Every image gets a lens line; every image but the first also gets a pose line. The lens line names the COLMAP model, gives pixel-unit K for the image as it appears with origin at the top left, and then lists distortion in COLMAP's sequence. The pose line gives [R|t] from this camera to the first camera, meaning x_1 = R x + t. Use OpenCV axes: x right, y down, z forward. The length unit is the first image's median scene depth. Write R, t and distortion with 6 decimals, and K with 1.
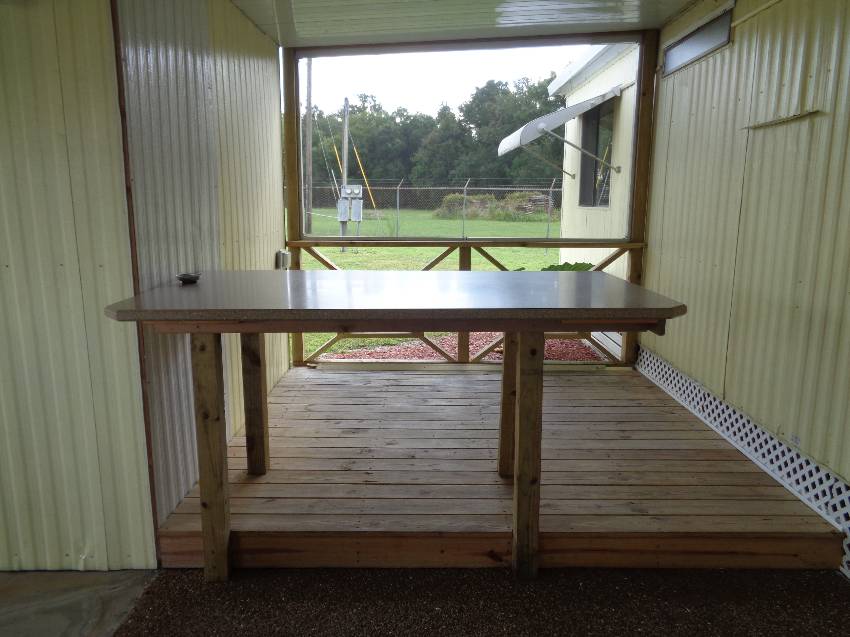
lens RADIAL K [[624.6, 0, 425.0], [0, 624.6, 318.5], [0, 0, 1]] dist [-0.009382, -0.002420]
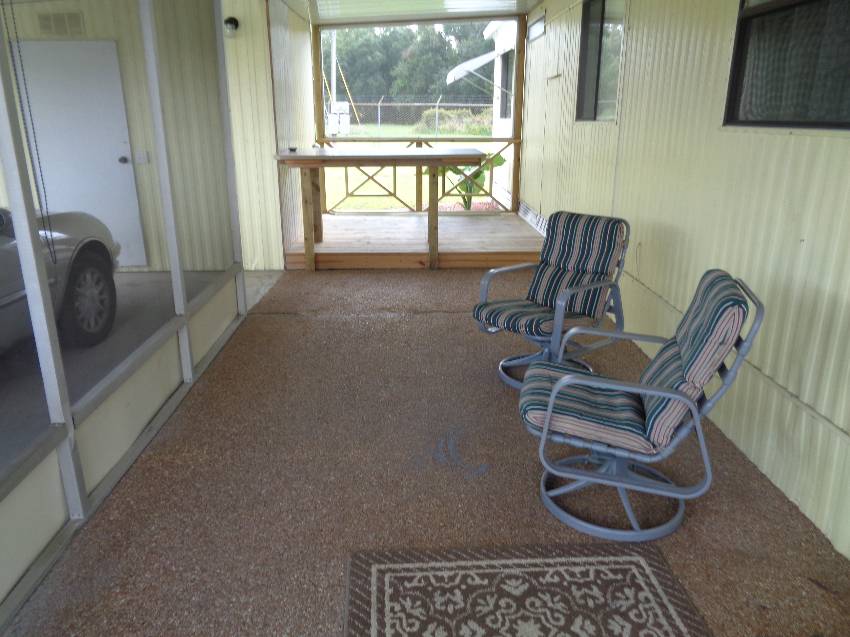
lens RADIAL K [[644.6, 0, 425.0], [0, 644.6, 318.5], [0, 0, 1]] dist [0.016932, 0.002369]
pose [[0.999665, -0.009864, 0.023942, 0.008819], [0.006992, 0.993081, 0.117219, 0.042618], [-0.024933, -0.117013, 0.992817, -0.222436]]
